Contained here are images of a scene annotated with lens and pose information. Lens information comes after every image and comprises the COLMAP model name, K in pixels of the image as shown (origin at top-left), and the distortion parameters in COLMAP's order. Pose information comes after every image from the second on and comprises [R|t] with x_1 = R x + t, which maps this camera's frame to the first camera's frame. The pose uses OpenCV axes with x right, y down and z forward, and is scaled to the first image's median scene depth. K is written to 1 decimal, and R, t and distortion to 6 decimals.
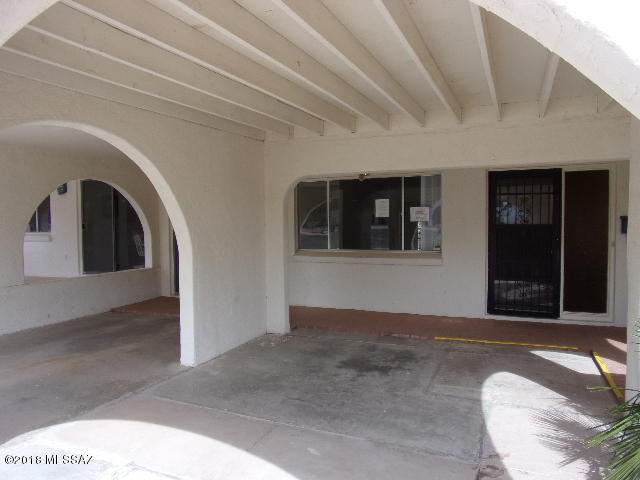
lens RADIAL K [[459.6, 0, 317.7], [0, 459.6, 241.1], [0, 0, 1]] dist [-0.033534, 0.005007]
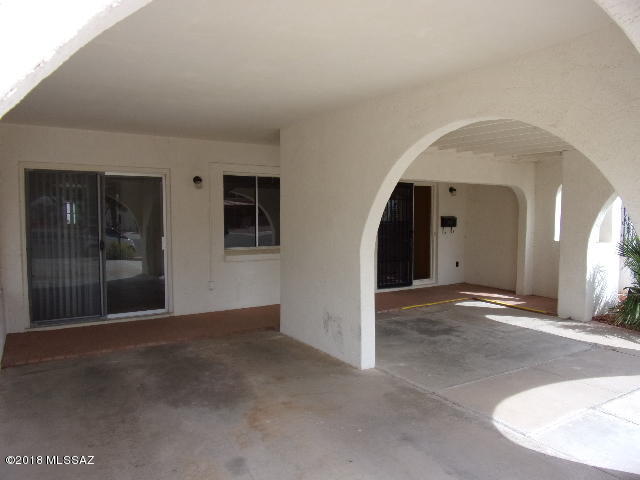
lens RADIAL K [[459.6, 0, 317.6], [0, 459.6, 239.2], [0, 0, 1]] dist [-0.033534, 0.005007]
pose [[0.573272, -0.032479, 0.818721, -1.176112], [0.031627, 0.999347, 0.017499, -0.020341], [-0.818755, 0.015862, 0.573924, 0.555768]]
